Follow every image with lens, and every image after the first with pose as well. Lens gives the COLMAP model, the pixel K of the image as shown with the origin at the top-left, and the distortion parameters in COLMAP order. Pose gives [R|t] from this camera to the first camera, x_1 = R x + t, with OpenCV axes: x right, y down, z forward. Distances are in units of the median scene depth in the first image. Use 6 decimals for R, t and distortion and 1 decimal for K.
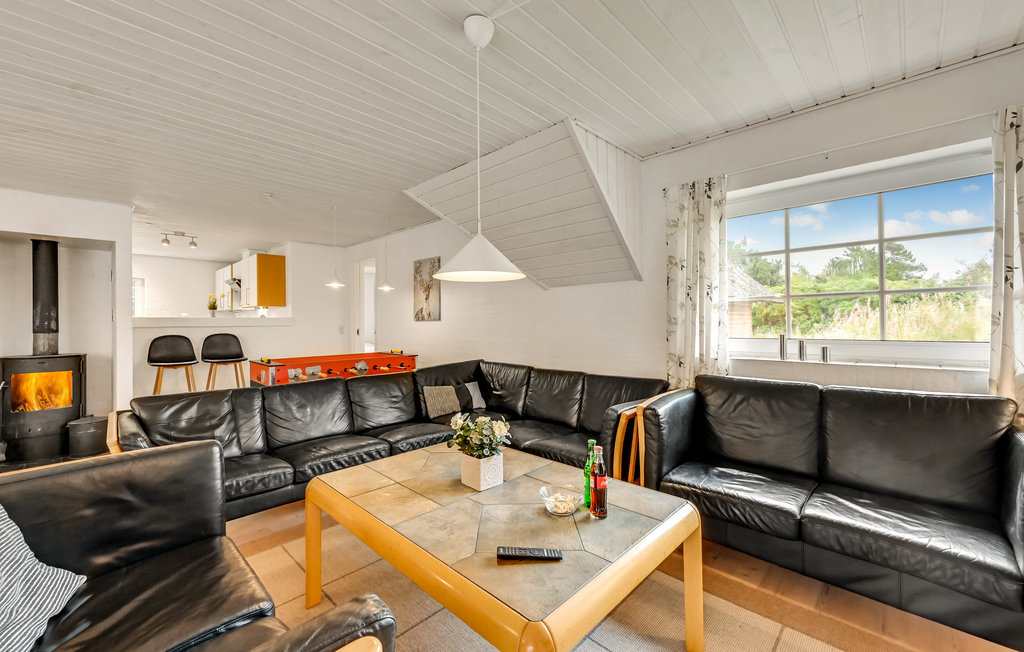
lens RADIAL K [[415.0, 0, 515.8], [0, 415.0, 312.7], [0, 0, 1]] dist [0.008269, 0.000041]
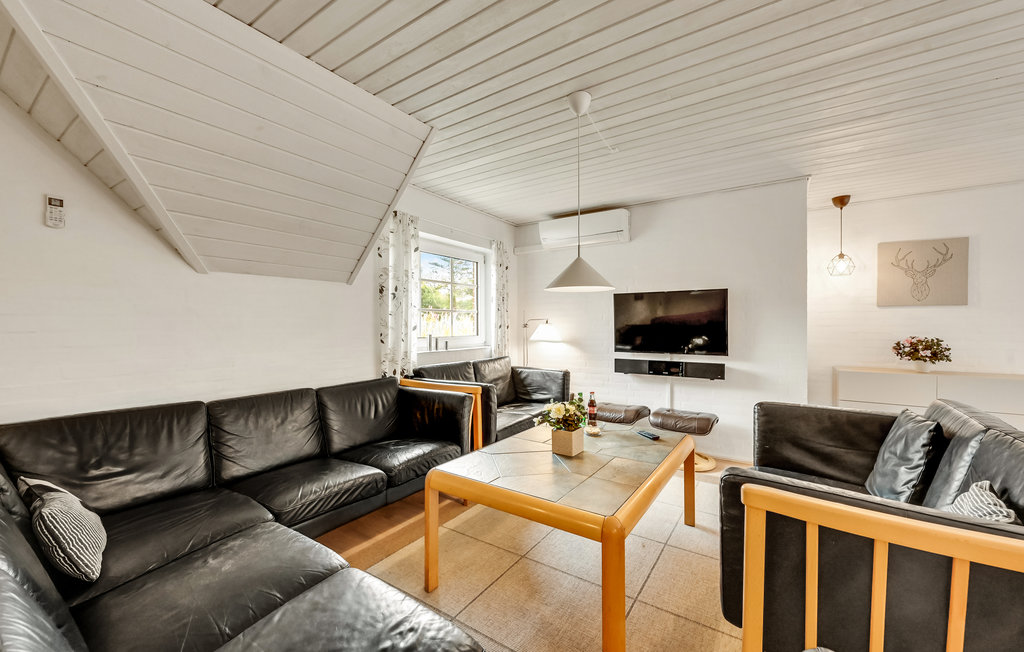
lens RADIAL K [[403.2, 0, 512.0], [0, 403.2, 326.0], [0, 0, 1]] dist [0.001833, -0.000047]
pose [[-0.169663, 0.011595, 0.985434, -0.779014], [-0.011956, 0.999833, -0.013822, 0.032953], [-0.985430, -0.014127, -0.169496, 0.857923]]
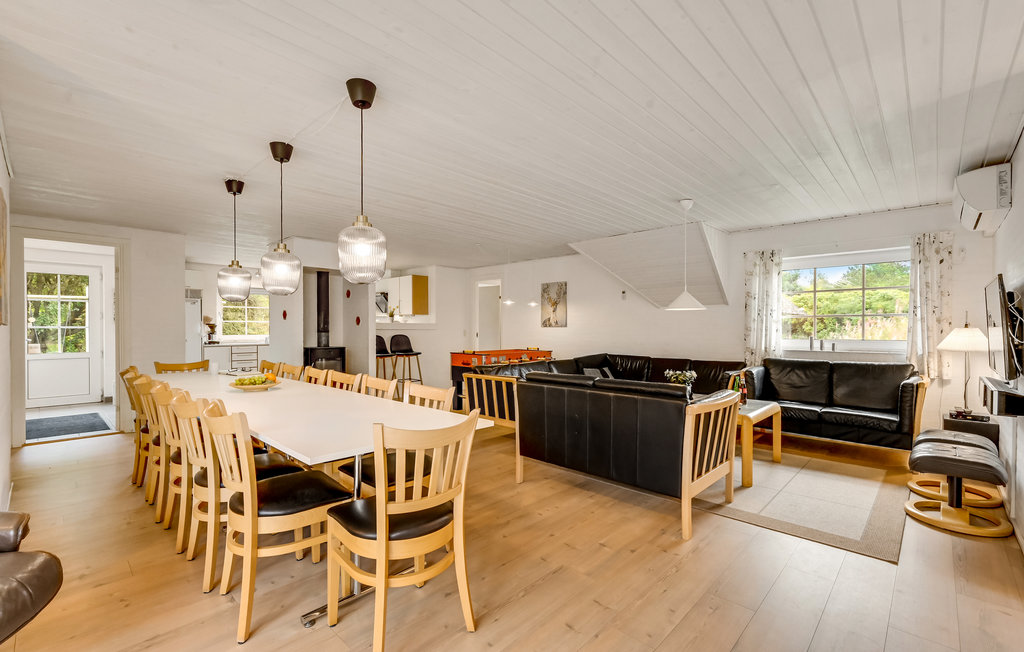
lens RADIAL K [[446.2, 0, 512.0], [0, 446.2, 326.0], [0, 0, 1]] dist [0.003278, 0.000138]
pose [[0.999949, 0.009861, 0.001973, -0.632425], [-0.009896, 0.999781, 0.018431, -0.017477], [-0.001790, -0.018449, 0.999828, -0.894583]]
